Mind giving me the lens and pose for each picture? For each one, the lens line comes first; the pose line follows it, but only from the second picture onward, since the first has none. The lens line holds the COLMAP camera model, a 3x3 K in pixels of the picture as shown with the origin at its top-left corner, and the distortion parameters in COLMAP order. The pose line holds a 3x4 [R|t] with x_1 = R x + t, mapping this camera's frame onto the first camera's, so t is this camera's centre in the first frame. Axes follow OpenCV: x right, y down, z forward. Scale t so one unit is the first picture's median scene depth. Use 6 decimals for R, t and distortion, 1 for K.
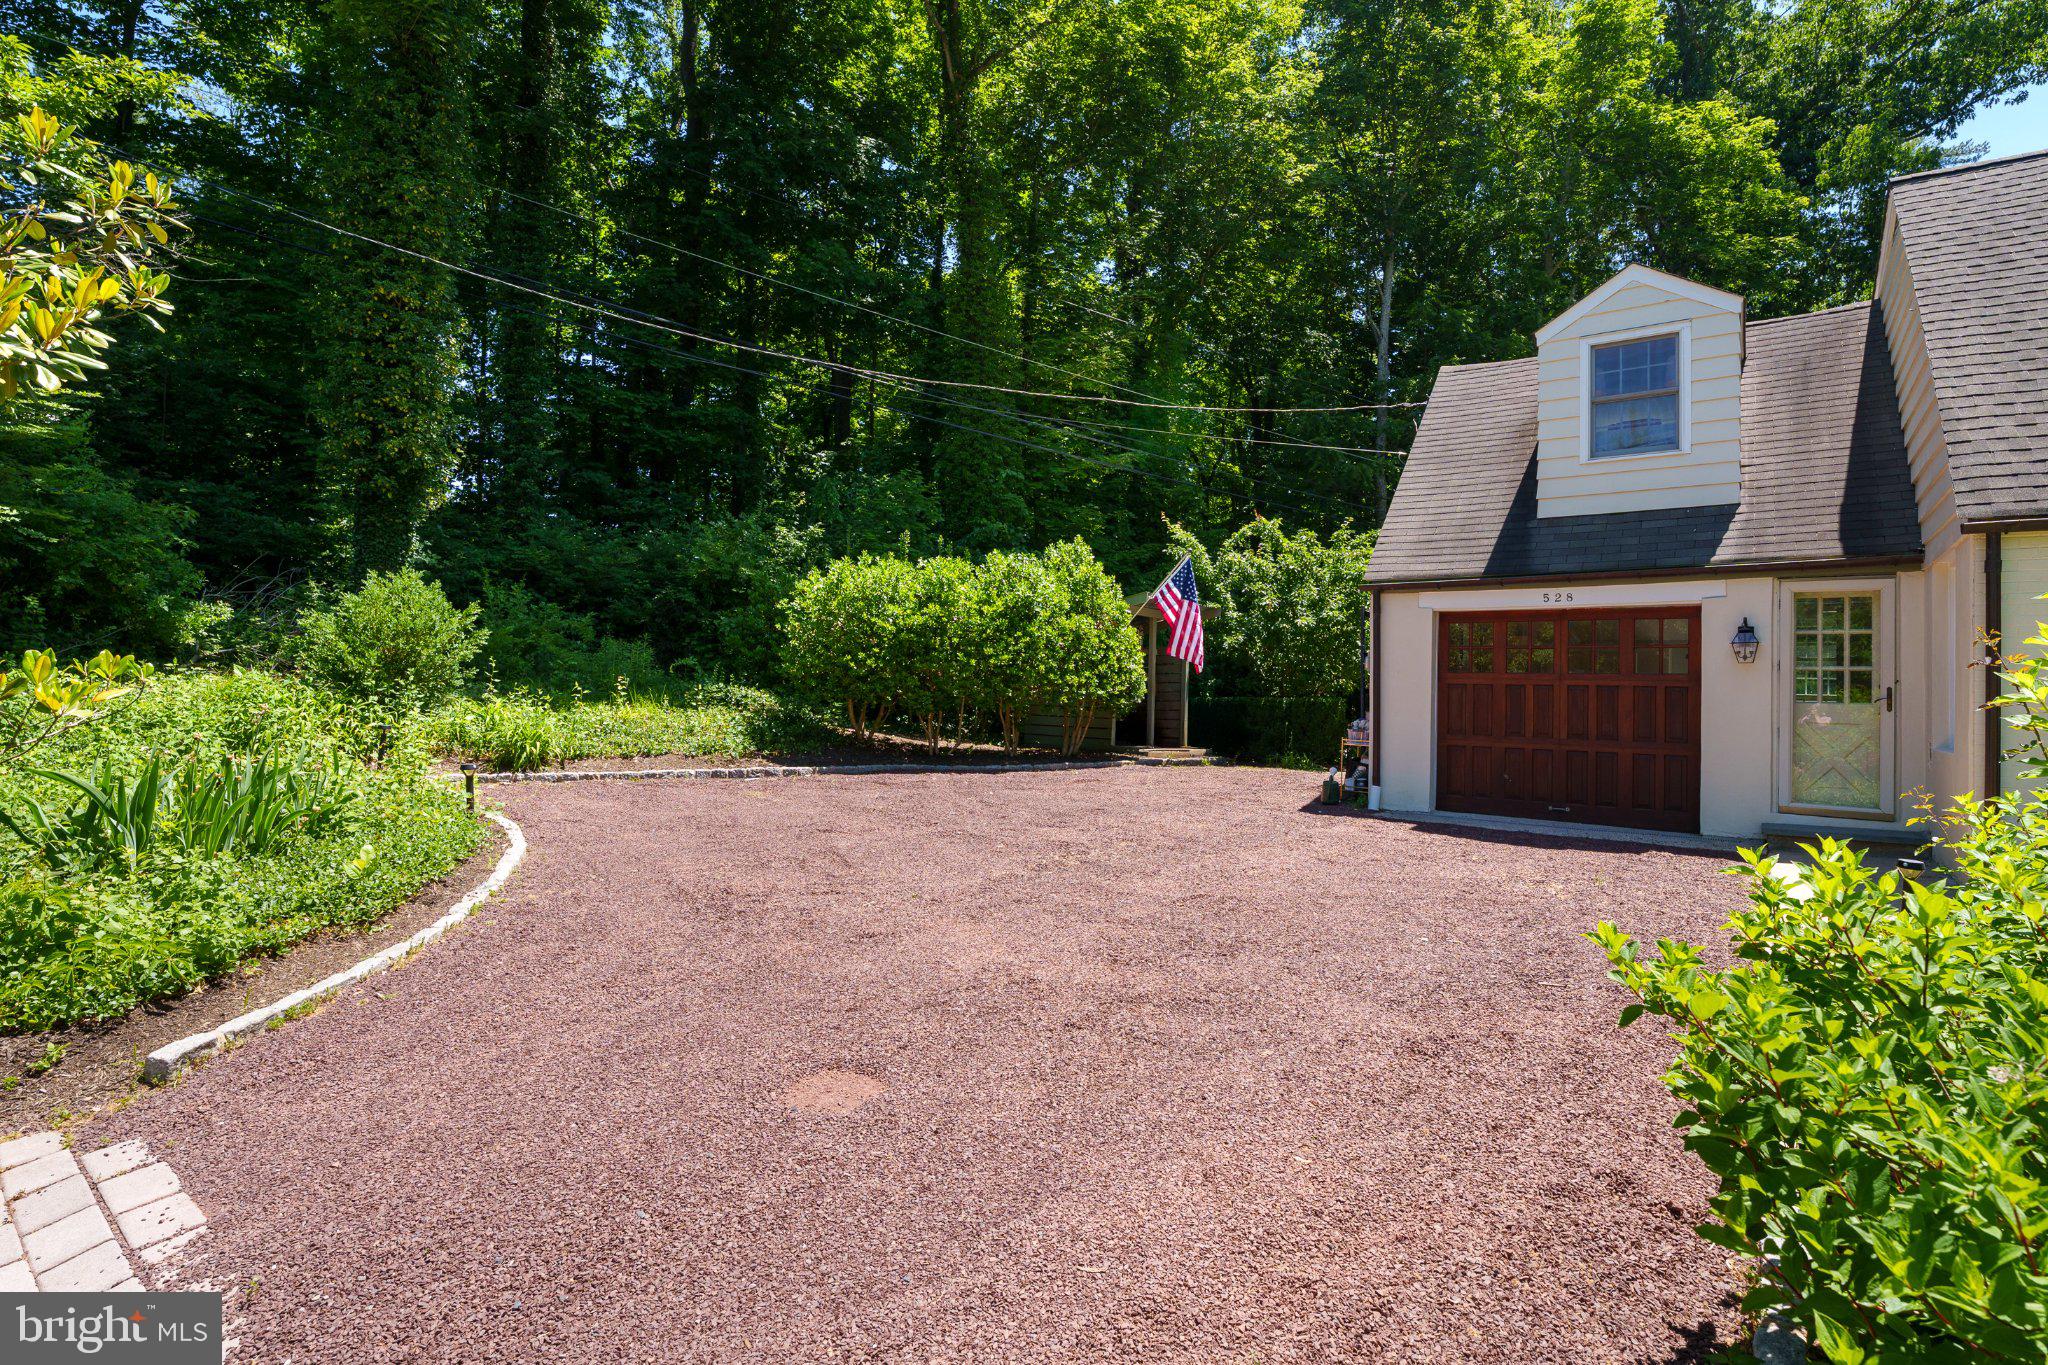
lens RADIAL K [[1038.4, 0, 1067.4], [0, 1038.4, 652.8], [0, 0, 1]] dist [-0.003768, -0.000246]
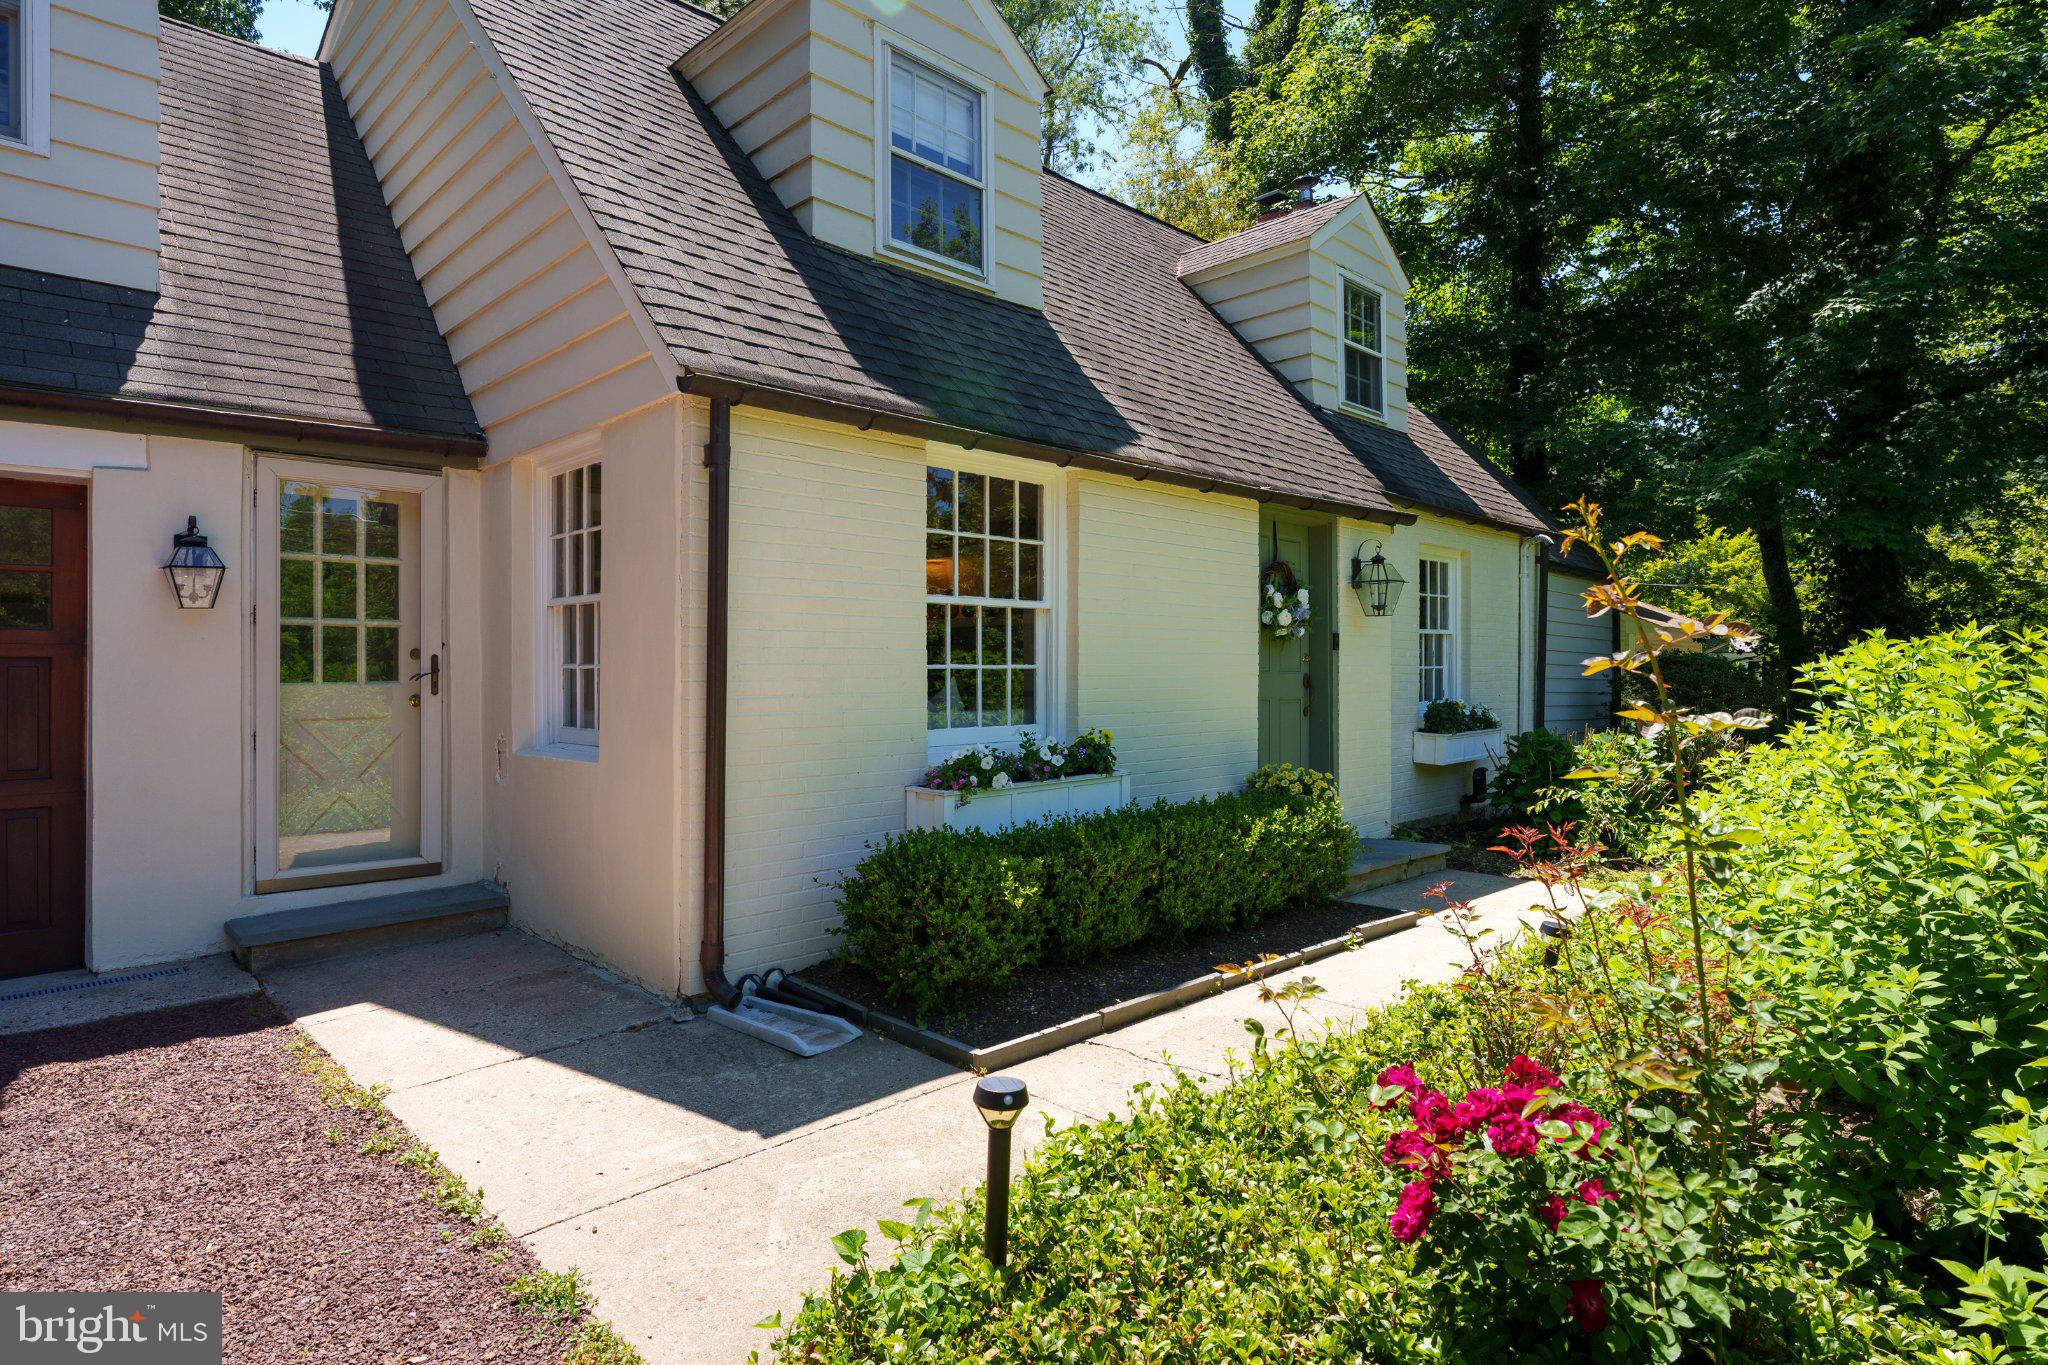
lens RADIAL K [[1086.9, 0, 1018.0], [0, 1086.9, 667.6], [0, 0, 1]] dist [-0.012667, 0.002004]
pose [[0.191659, -0.022418, 0.981205, 0.217695], [-0.028469, 0.999191, 0.028389, 0.012151], [-0.981049, -0.033375, 0.190866, 0.503524]]
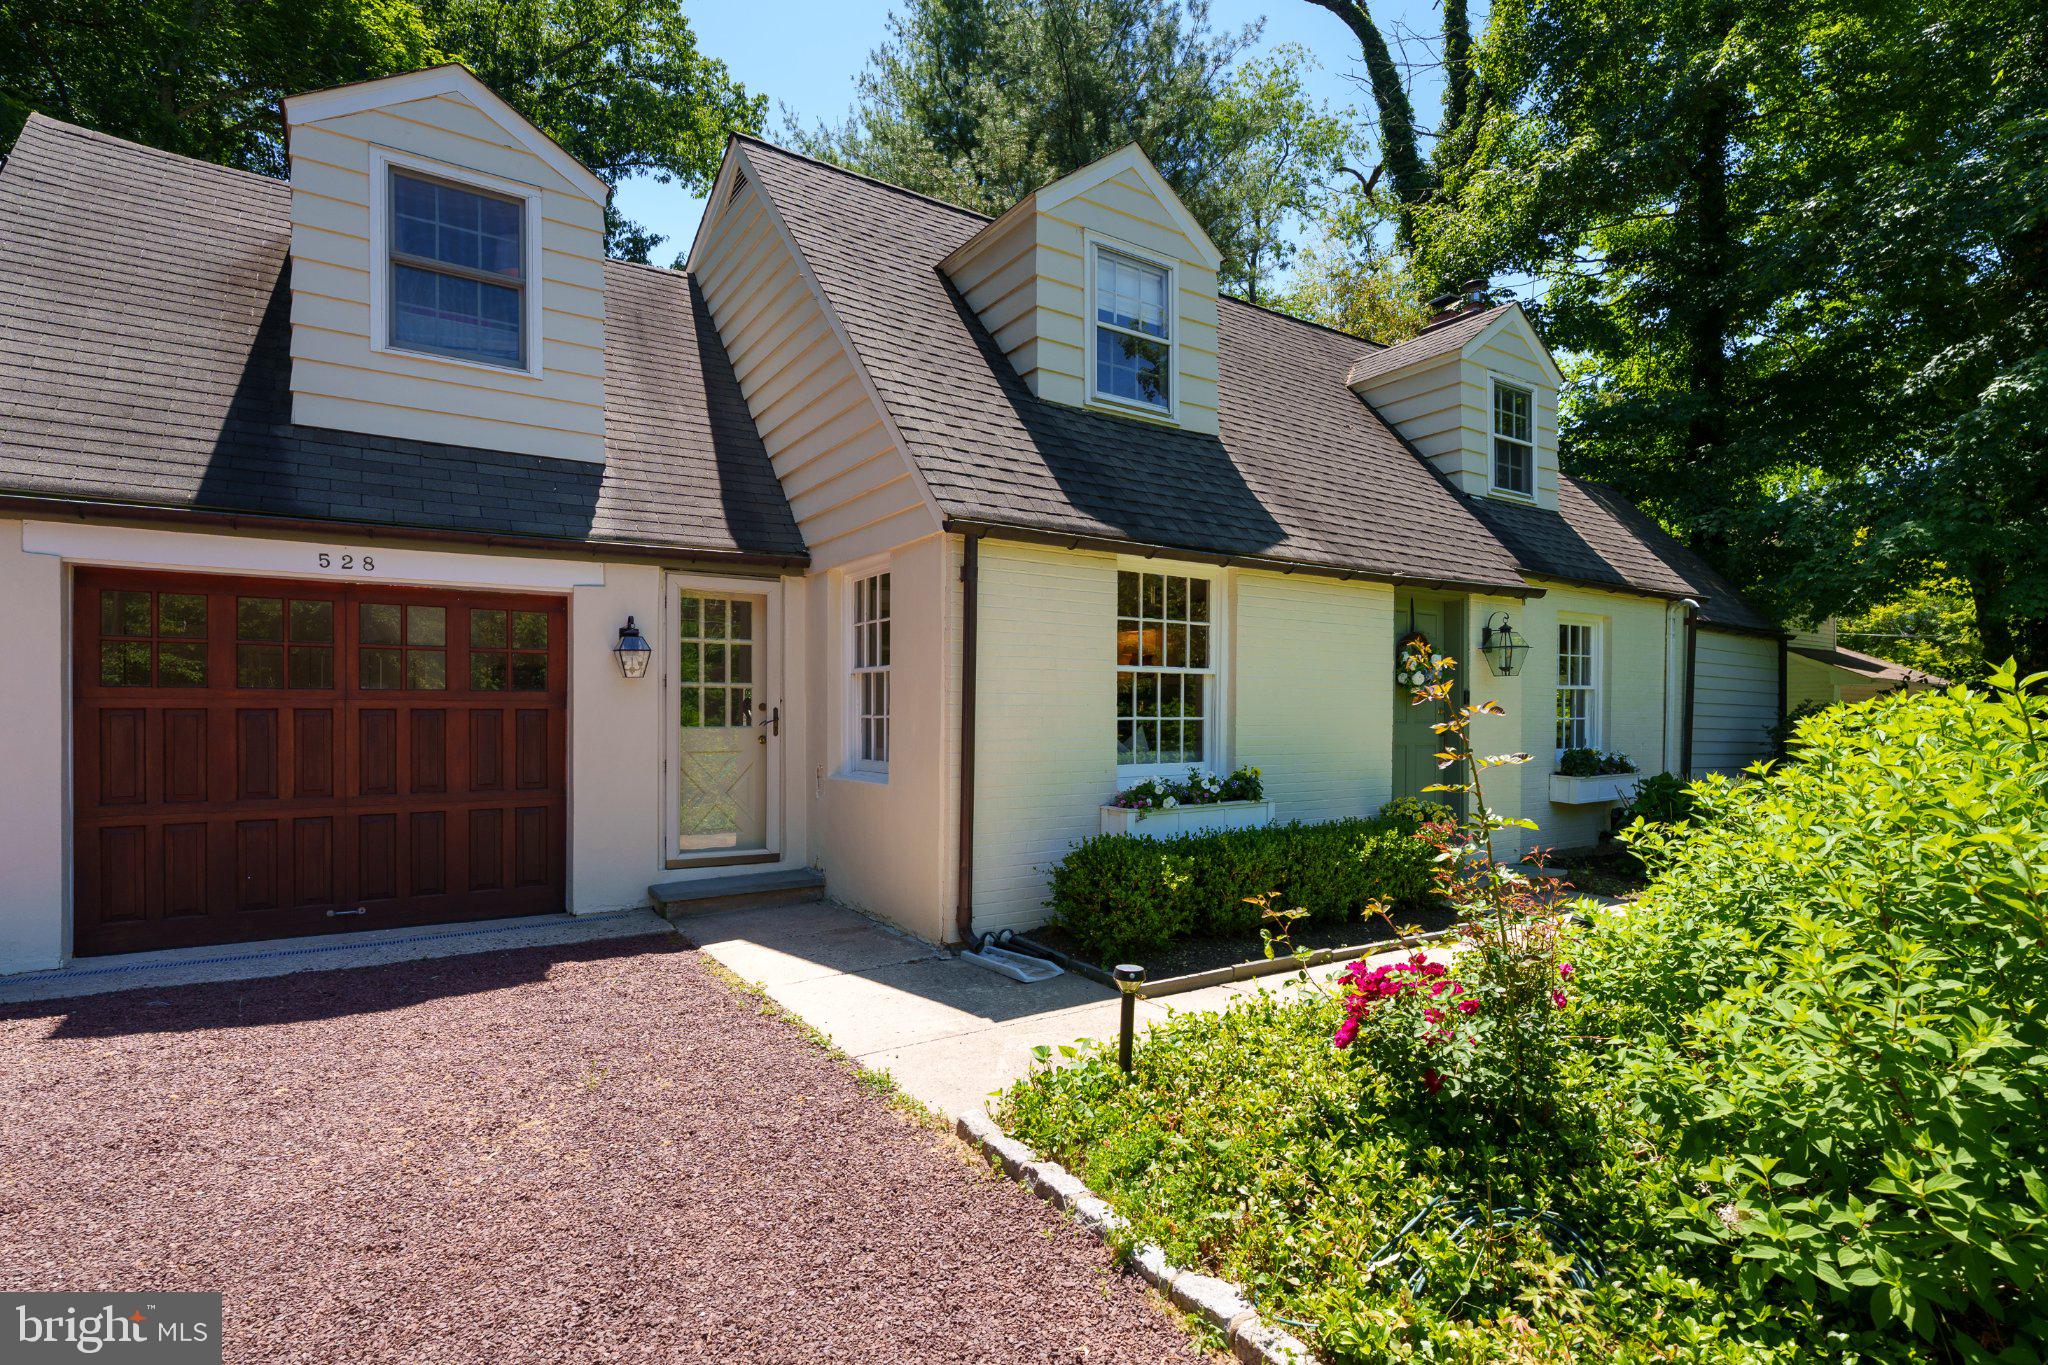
lens RADIAL K [[994.2, 0, 1059.5], [0, 994.2, 720.2], [0, 0, 1]] dist [-0.002507, 0.000237]
pose [[0.360852, -0.027912, 0.932205, 0.094070], [-0.028095, 0.998773, 0.040780, 0.002871], [-0.932200, -0.040906, 0.359625, 0.443962]]
